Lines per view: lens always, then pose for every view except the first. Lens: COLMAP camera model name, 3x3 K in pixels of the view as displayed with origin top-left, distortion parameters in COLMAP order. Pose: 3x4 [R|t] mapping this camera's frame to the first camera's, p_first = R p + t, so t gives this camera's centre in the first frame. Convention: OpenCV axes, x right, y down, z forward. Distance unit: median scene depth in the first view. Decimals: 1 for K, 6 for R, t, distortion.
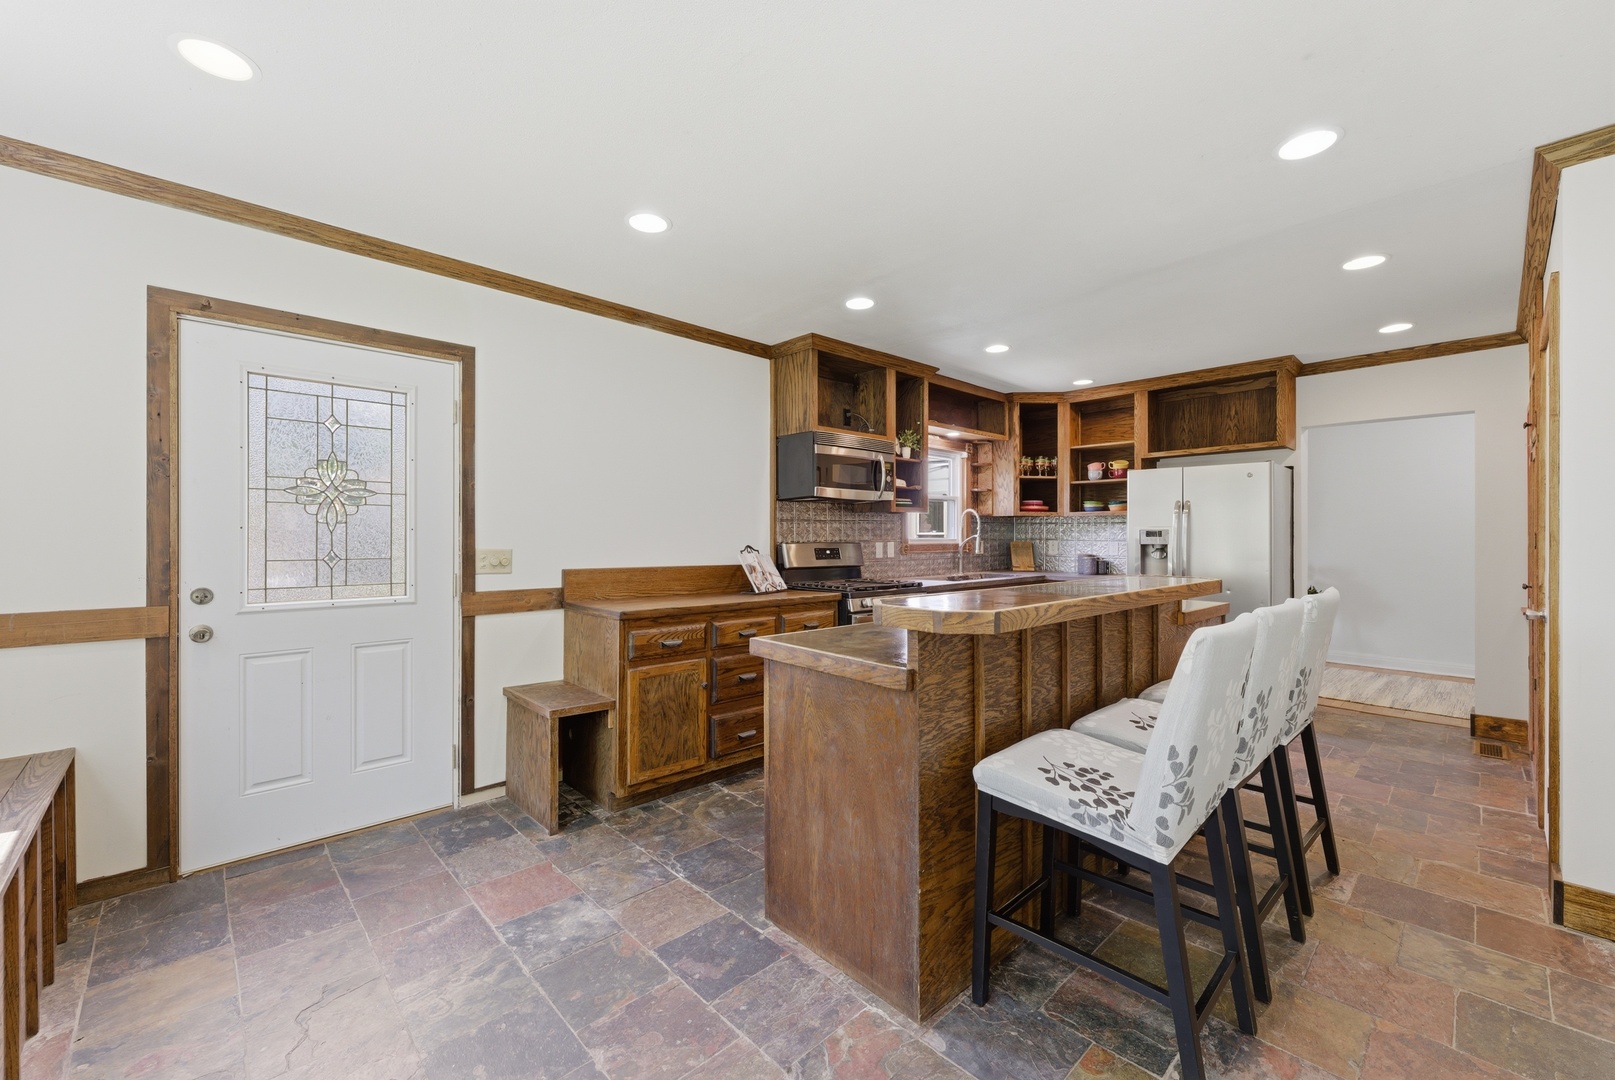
lens RADIAL K [[653.6, 0, 808.3], [0, 653.6, 539.4], [0, 0, 1]] dist [0.000136, 0.000255]
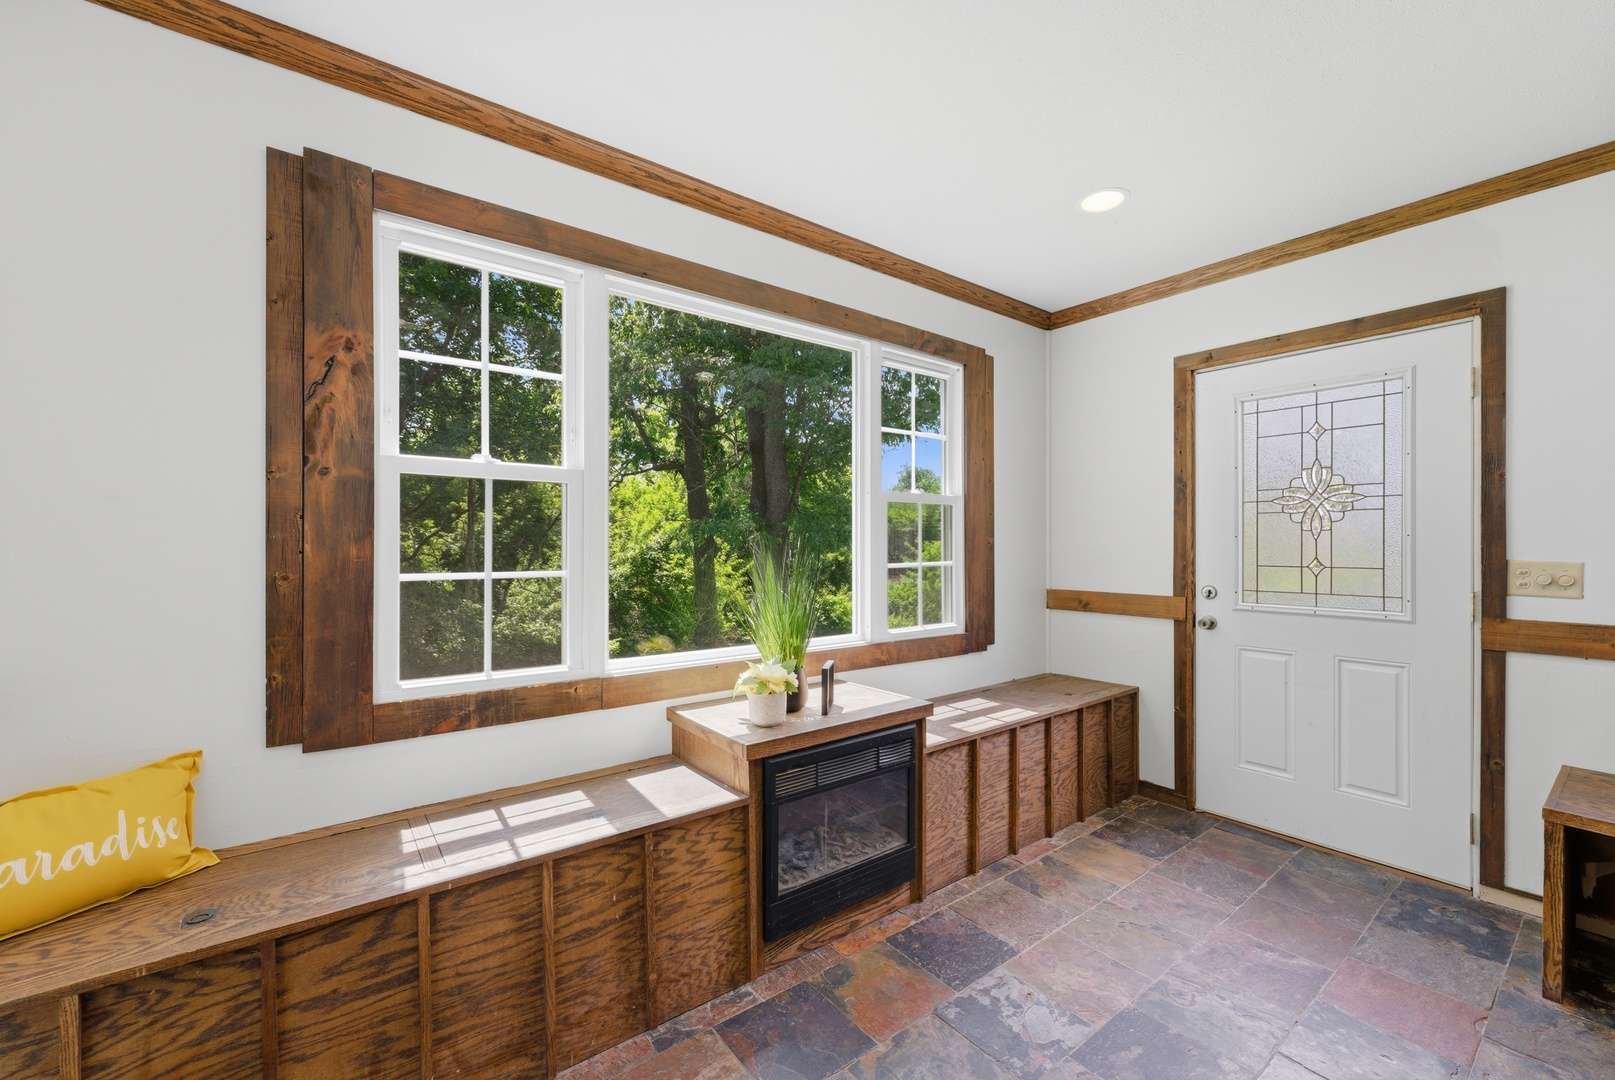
lens RADIAL K [[649.1, 0, 805.4], [0, 649.1, 545.2], [0, 0, 1]] dist [0.000246, 0.000002]
pose [[-0.110517, 0.000845, -0.993874, 0.202011], [-0.001901, 0.999998, 0.001062, -0.001201], [0.993872, 0.002006, -0.110515, 0.197875]]
